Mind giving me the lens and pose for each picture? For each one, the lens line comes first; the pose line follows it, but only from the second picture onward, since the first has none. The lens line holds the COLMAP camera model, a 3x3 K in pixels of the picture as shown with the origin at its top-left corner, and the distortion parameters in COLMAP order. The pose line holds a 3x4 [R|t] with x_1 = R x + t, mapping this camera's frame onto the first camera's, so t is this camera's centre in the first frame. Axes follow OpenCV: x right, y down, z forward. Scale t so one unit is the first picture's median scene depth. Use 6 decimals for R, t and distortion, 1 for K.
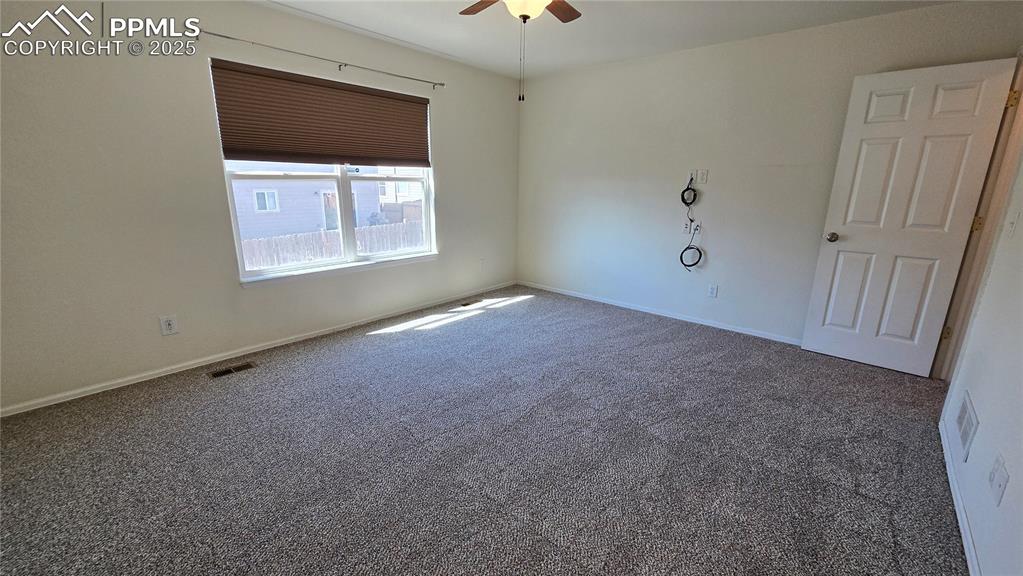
lens RADIAL K [[418.1, 0, 511.5], [0, 418.1, 288.0], [0, 0, 1]] dist [-0.012729, -0.000032]
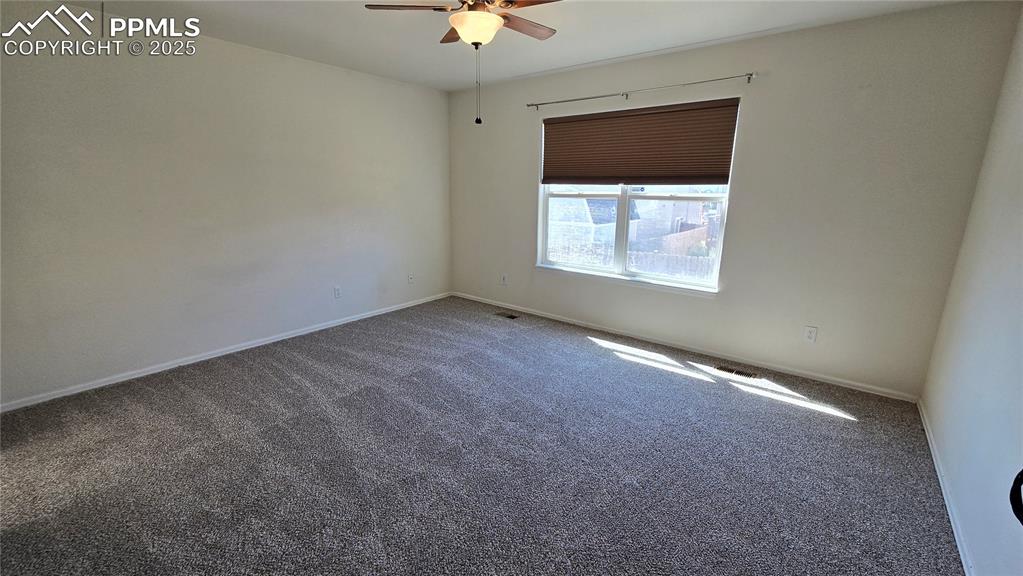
lens RADIAL K [[418.1, 0, 511.5], [0, 418.1, 288.0], [0, 0, 1]] dist [-0.012729, -0.000032]
pose [[0.049575, 0.215921, -0.975151, 0.650147], [-0.258464, 0.945867, 0.196297, -0.165887], [0.964748, 0.242310, 0.102700, 0.622364]]
